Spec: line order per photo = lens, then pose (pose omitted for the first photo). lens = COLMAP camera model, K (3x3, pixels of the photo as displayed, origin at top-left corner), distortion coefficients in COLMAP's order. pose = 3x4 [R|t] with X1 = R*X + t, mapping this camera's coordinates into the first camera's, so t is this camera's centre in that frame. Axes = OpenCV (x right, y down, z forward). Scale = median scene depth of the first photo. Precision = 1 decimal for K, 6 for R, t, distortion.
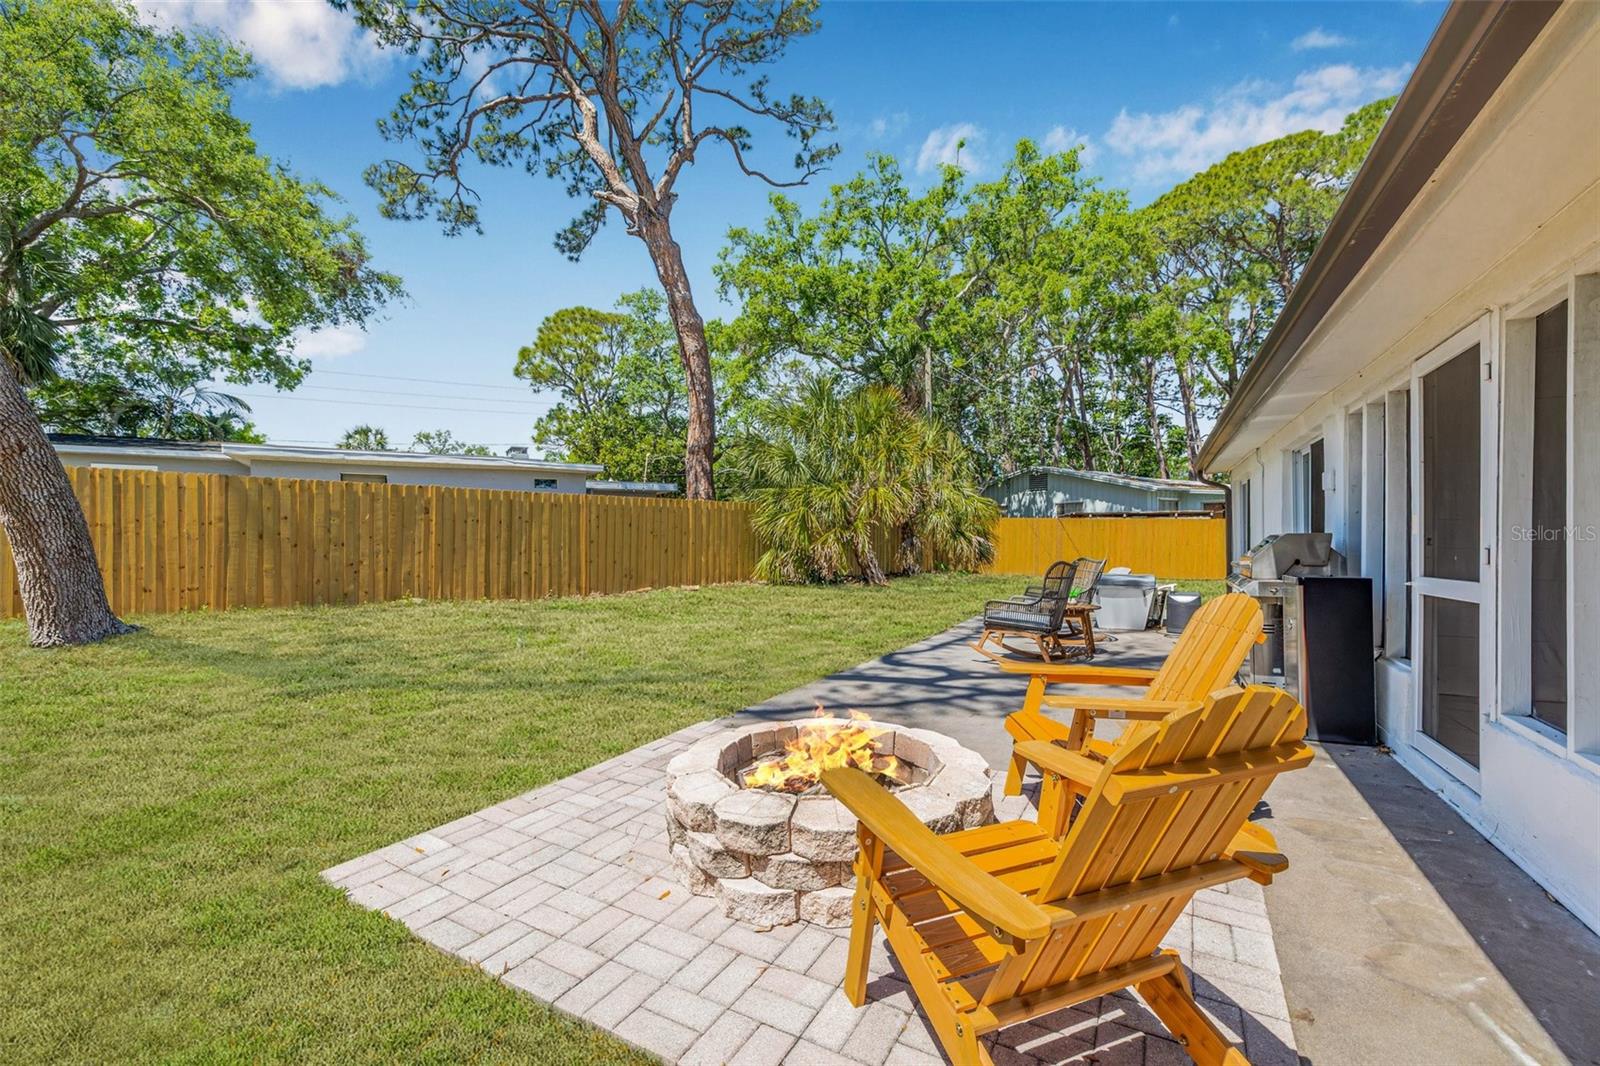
lens RADIAL K [[674.5, 0, 800.5], [0, 674.5, 534.8], [0, 0, 1]] dist [-0.001768, 0.000500]
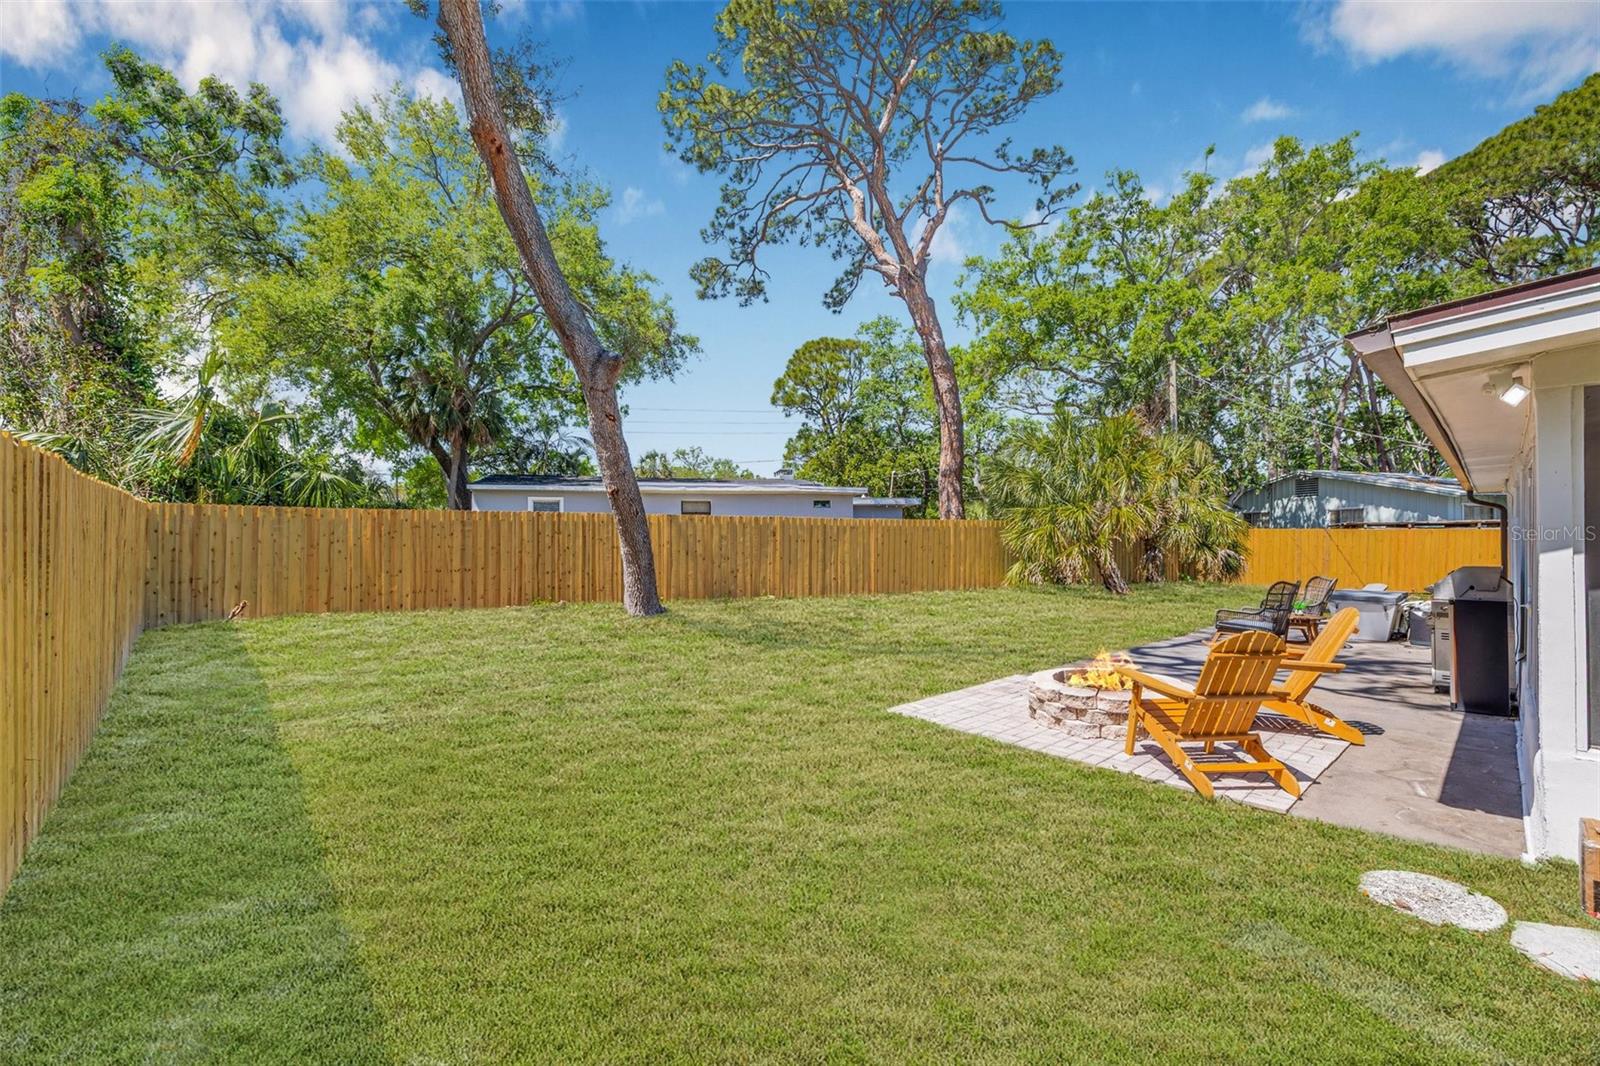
lens RADIAL K [[674.5, 0, 797.5], [0, 674.5, 535.5], [0, 0, 1]] dist [-0.001768, 0.000500]
pose [[0.947517, -0.001627, -0.319702, -0.025372], [0.000793, 0.999996, -0.002738, -0.013821], [0.319705, 0.002341, 0.947514, -0.159613]]
